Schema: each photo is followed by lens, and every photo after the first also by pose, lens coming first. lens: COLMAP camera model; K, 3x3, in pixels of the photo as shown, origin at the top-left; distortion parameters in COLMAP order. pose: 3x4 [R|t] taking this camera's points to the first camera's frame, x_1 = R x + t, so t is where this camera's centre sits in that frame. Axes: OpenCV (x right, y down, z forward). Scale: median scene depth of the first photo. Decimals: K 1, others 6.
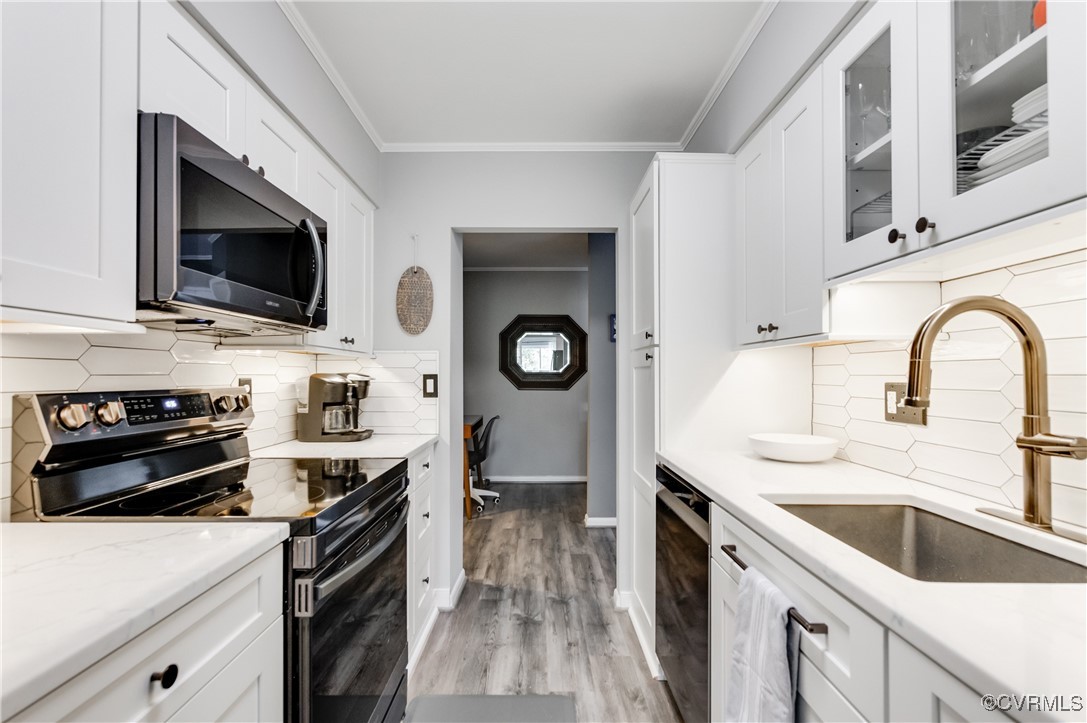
lens RADIAL K [[493.2, 0, 539.1], [0, 493.2, 370.0], [0, 0, 1]] dist [0.003789, -0.004811]
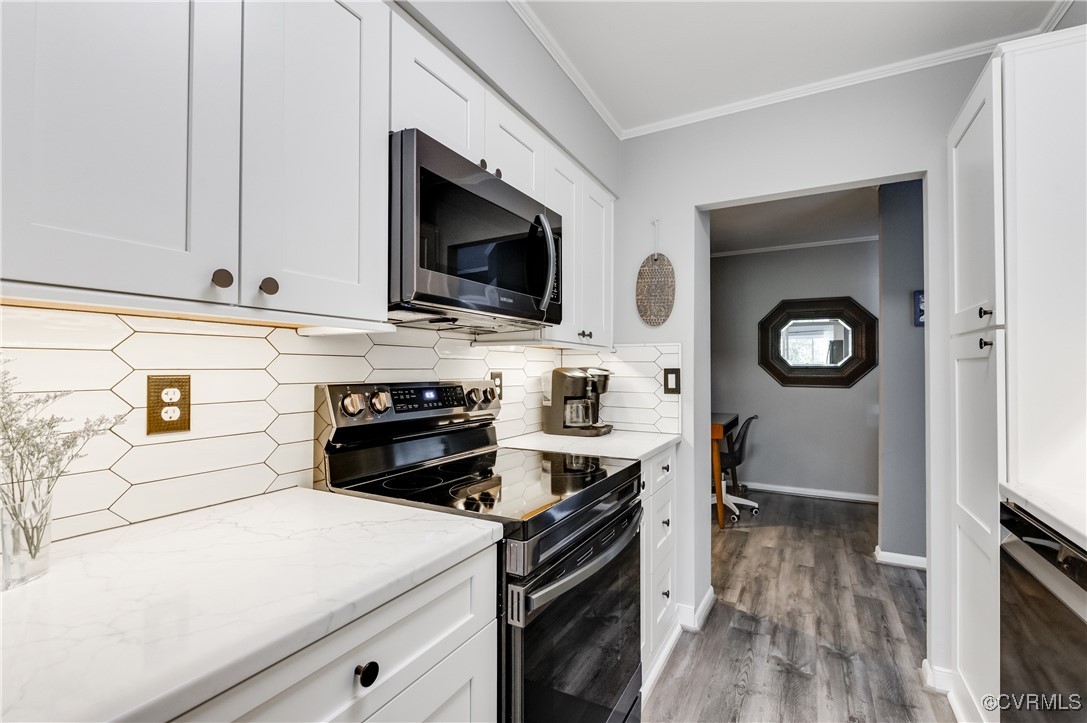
lens RADIAL K [[490.9, 0, 540.9], [0, 490.9, 363.4], [0, 0, 1]] dist [0.001562, -0.001422]
pose [[0.875494, -0.004056, -0.483211, 0.010183], [0.003339, 0.999992, -0.002344, 0.000381], [0.483217, 0.000439, 0.875501, 0.099220]]
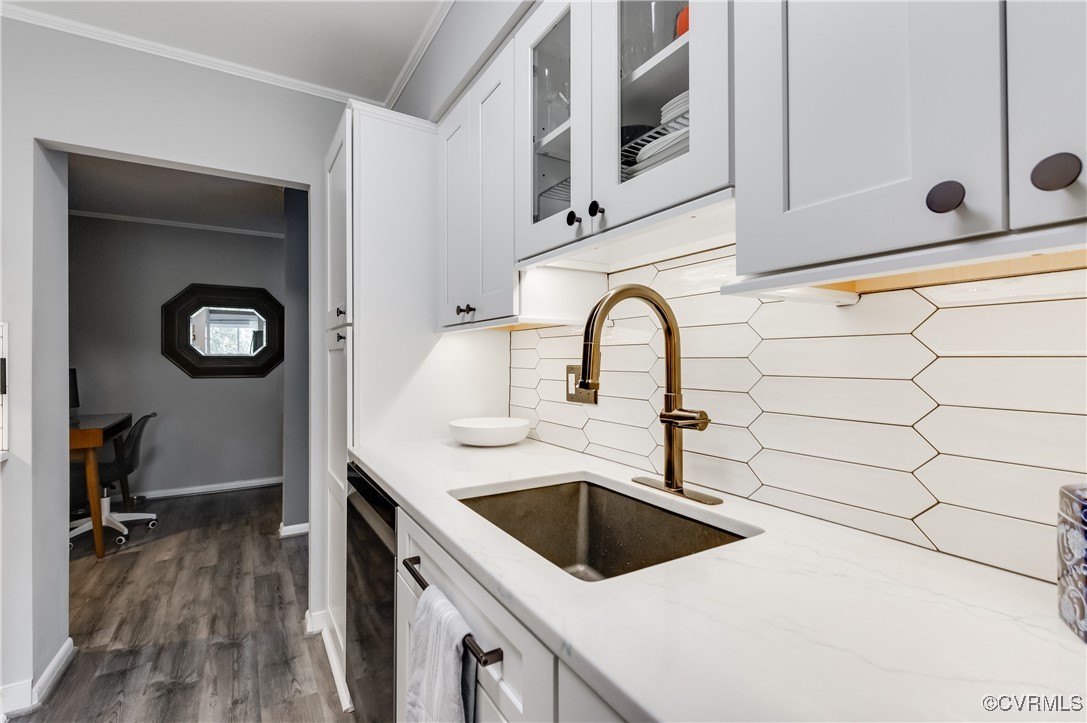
lens RADIAL K [[487.6, 0, 543.5], [0, 487.6, 361.5], [0, 0, 1]] dist [-0.001064, -0.000934]
pose [[0.850935, -0.004391, 0.525253, 0.079454], [-0.003261, 0.999902, 0.013641, 0.001991], [-0.525261, -0.013321, 0.850837, 0.098024]]
